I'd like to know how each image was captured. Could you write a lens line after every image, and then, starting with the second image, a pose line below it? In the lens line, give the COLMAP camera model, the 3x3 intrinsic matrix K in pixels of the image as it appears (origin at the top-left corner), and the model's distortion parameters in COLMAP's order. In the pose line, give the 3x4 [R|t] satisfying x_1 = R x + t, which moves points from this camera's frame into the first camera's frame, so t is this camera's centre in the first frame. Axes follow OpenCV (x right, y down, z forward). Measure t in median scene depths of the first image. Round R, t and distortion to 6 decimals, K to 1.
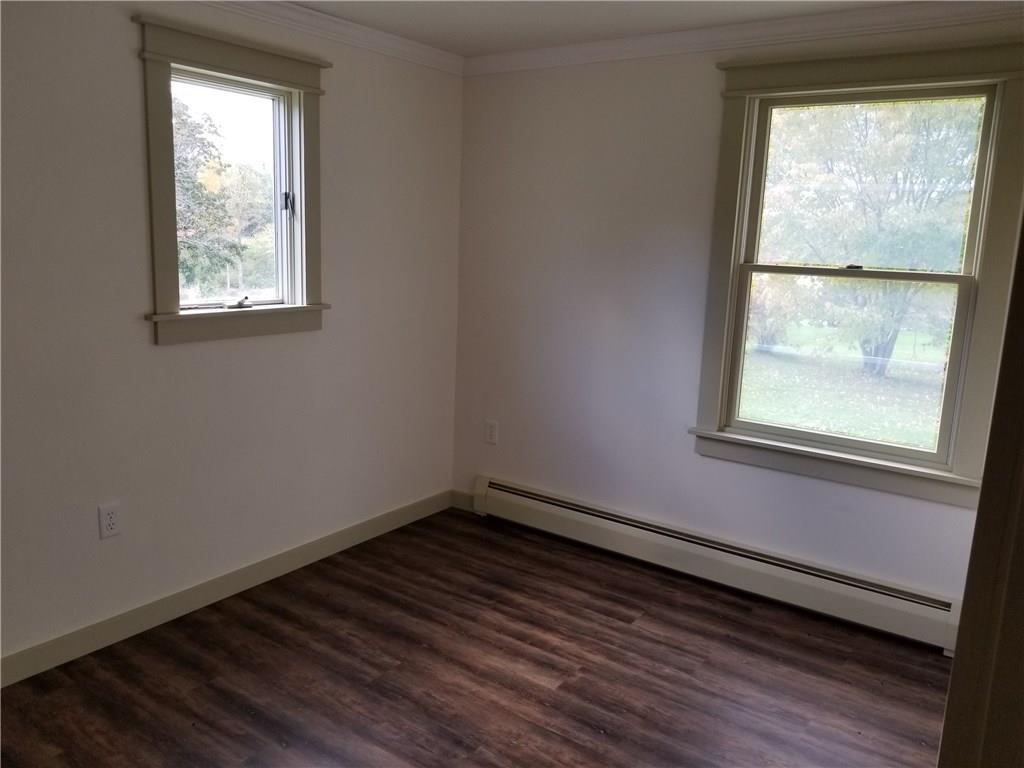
lens RADIAL K [[767.8, 0, 474.5], [0, 767.8, 348.2], [0, 0, 1]] dist [0.073019, -0.108703]
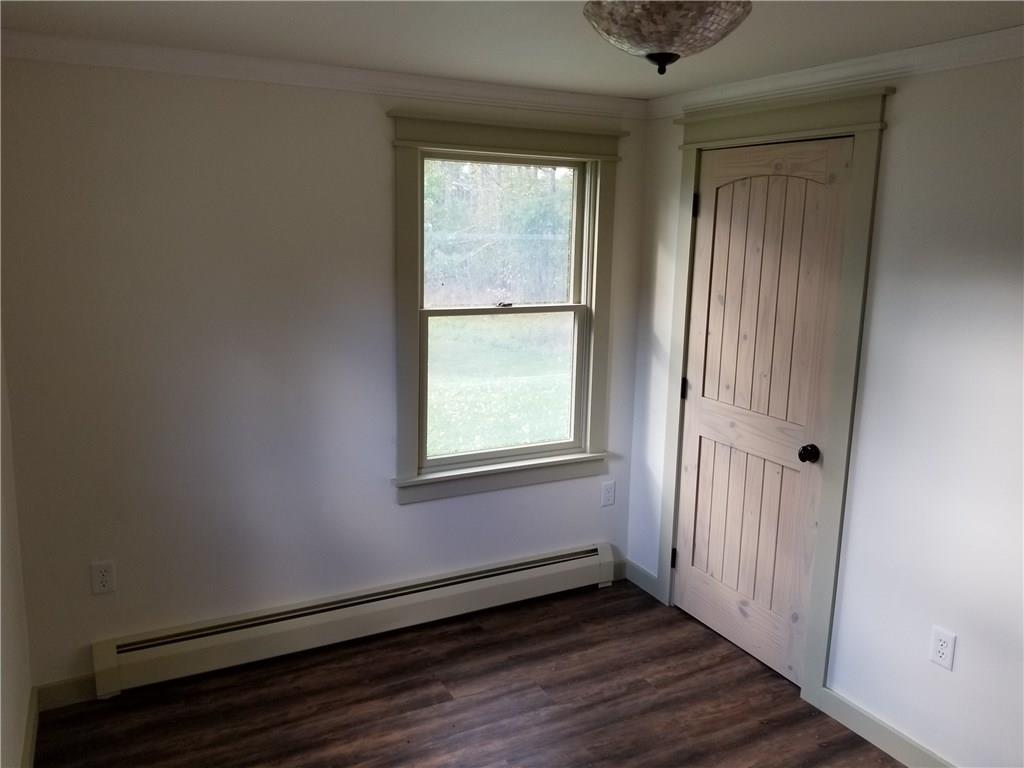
lens RADIAL K [[767.8, 0, 474.5], [0, 767.8, 348.2], [0, 0, 1]] dist [0.073019, -0.108703]
pose [[0.470428, -0.148526, 0.869849, -0.523146], [0.146664, 0.985183, 0.088901, -0.141588], [-0.870165, 0.085754, 0.485242, 0.454181]]
